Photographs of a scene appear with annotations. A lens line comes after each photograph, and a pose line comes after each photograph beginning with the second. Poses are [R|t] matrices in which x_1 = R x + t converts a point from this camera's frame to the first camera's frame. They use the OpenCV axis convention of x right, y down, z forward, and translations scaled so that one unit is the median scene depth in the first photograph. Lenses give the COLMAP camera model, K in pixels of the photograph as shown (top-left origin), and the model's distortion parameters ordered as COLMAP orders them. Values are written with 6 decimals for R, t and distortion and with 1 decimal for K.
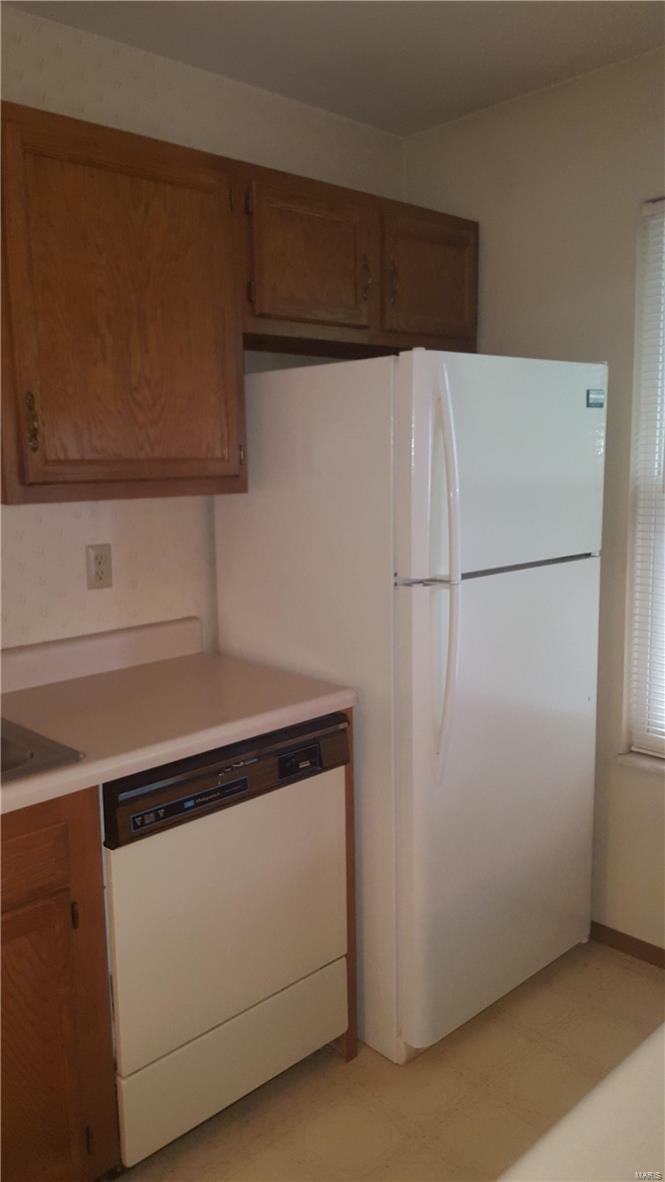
lens RADIAL K [[883.9, 0, 332.5], [0, 883.9, 591.0], [0, 0, 1]] dist [0.006597, 0.004361]
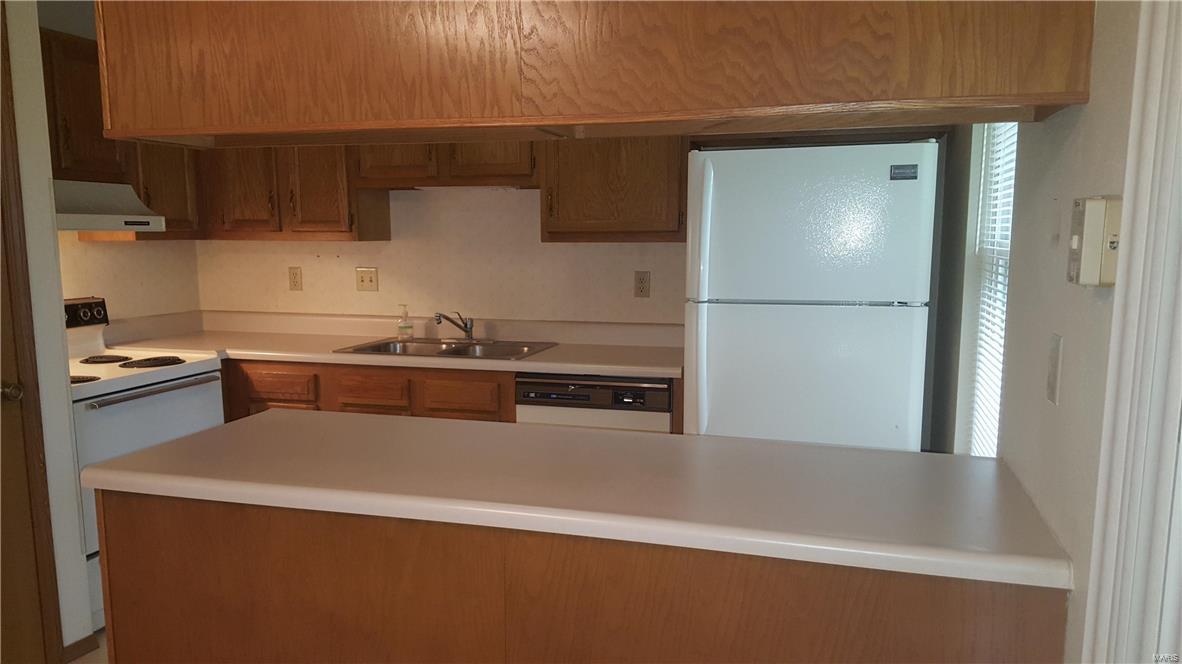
lens RADIAL K [[870.1, 0, 585.3], [0, 870.1, 358.2], [0, 0, 1]] dist [0.164978, -0.297588]
pose [[0.500801, 0.141966, -0.853841, 1.334937], [-0.144578, 0.986319, 0.079194, -0.004362], [0.853402, 0.083786, 0.514475, 0.052177]]
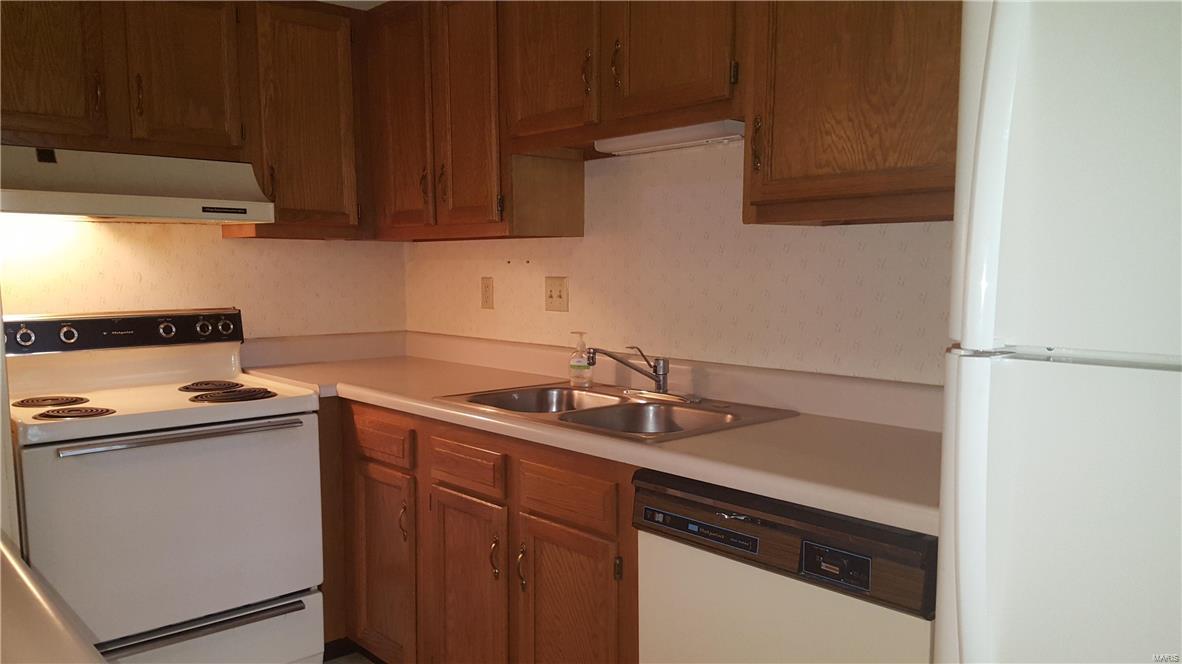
lens RADIAL K [[870.1, 0, 585.3], [0, 870.1, 358.2], [0, 0, 1]] dist [0.164978, -0.297588]
pose [[-0.015090, 0.127699, -0.991698, 0.670912], [-0.154698, 0.979571, 0.128491, -0.038125], [0.987847, 0.155353, 0.004973, 0.753184]]
